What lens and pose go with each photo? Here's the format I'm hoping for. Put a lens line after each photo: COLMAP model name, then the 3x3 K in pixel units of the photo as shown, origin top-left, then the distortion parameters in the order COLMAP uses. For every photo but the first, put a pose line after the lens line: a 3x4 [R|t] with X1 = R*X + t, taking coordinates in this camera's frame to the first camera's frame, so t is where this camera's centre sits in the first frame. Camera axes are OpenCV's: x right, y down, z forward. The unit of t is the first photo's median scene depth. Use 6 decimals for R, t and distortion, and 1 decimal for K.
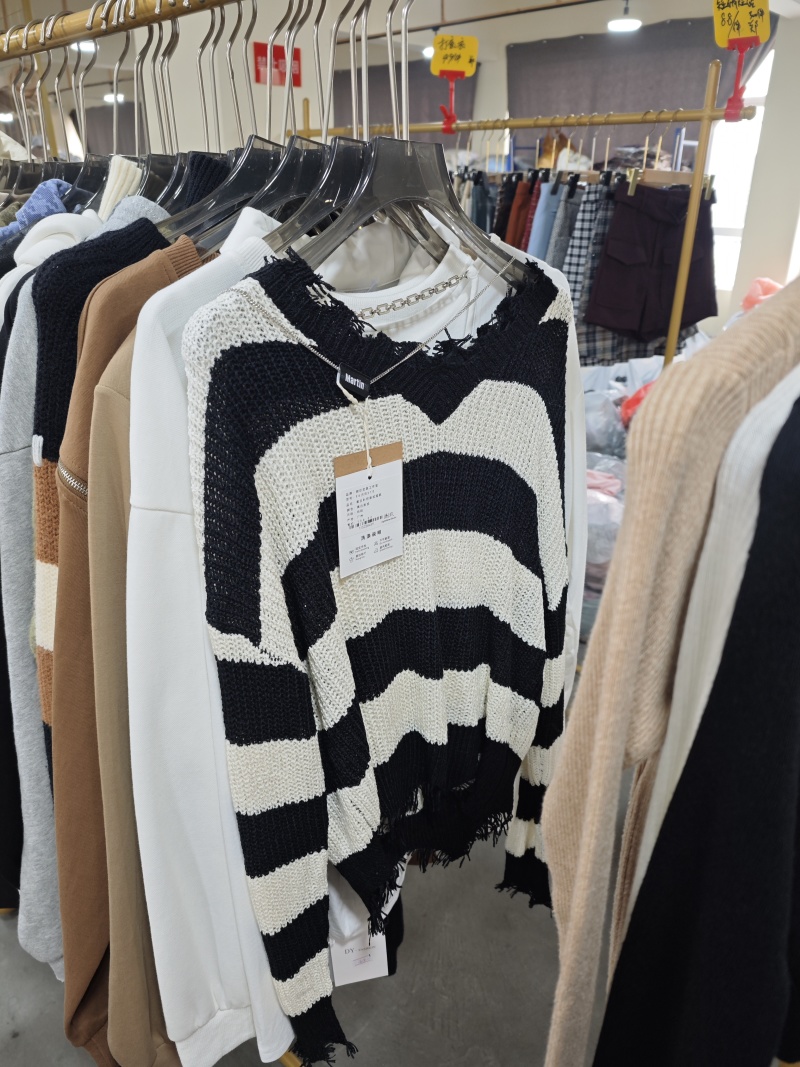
lens RADIAL K [[749.5, 0, 400.0], [0, 749.5, 533.5], [0, 0, 1]] dist [-0.058284, 0.029565]
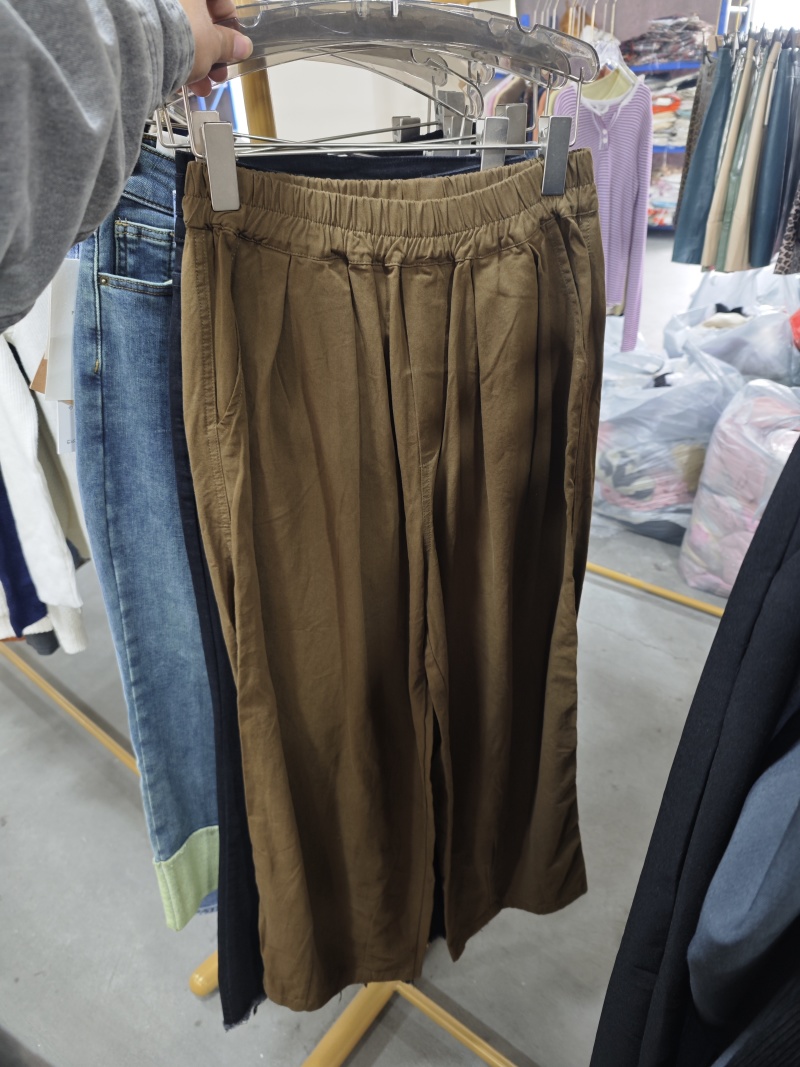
lens RADIAL K [[749.5, 0, 400.0], [0, 749.5, 533.5], [0, 0, 1]] dist [-0.058284, 0.029565]
pose [[0.995198, -0.090824, 0.036504, -0.376287], [0.086480, 0.990514, 0.106790, -0.115314], [-0.045856, -0.103120, 0.993611, 0.274269]]
